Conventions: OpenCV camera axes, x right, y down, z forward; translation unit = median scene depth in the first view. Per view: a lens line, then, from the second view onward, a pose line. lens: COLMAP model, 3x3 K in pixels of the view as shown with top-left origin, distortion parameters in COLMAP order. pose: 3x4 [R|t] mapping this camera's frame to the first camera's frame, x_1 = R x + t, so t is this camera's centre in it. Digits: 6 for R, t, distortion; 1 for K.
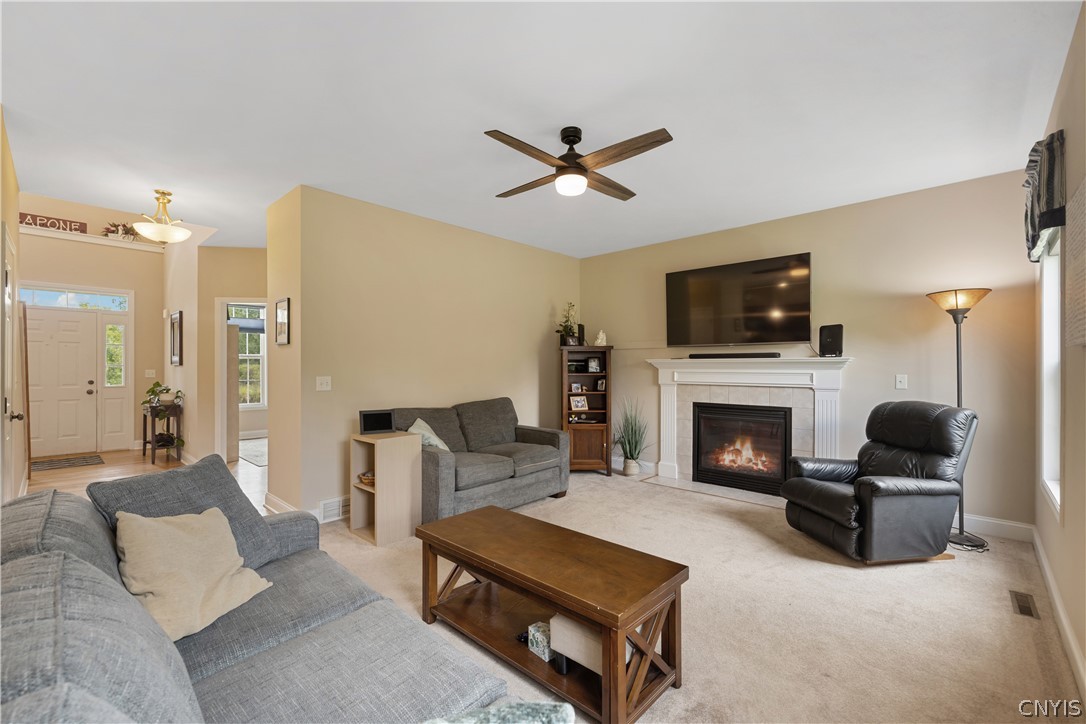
lens RADIAL K [[466.6, 0, 543.3], [0, 466.6, 365.1], [0, 0, 1]] dist [-0.000331, -0.000123]
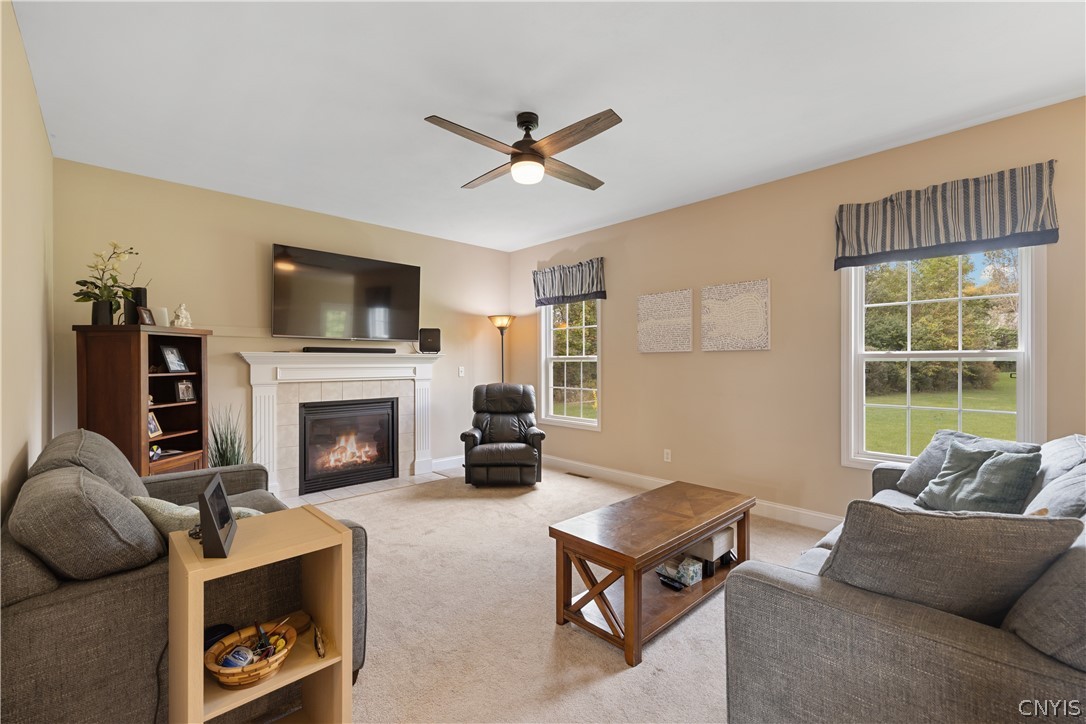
lens RADIAL K [[466.6, 0, 544.3], [0, 466.6, 359.7], [0, 0, 1]] dist [-0.000331, -0.000123]
pose [[0.046170, -0.000577, 0.998933, -0.529203], [-0.004826, 0.999988, 0.000801, -0.002984], [-0.998922, -0.004857, 0.046167, 0.531212]]
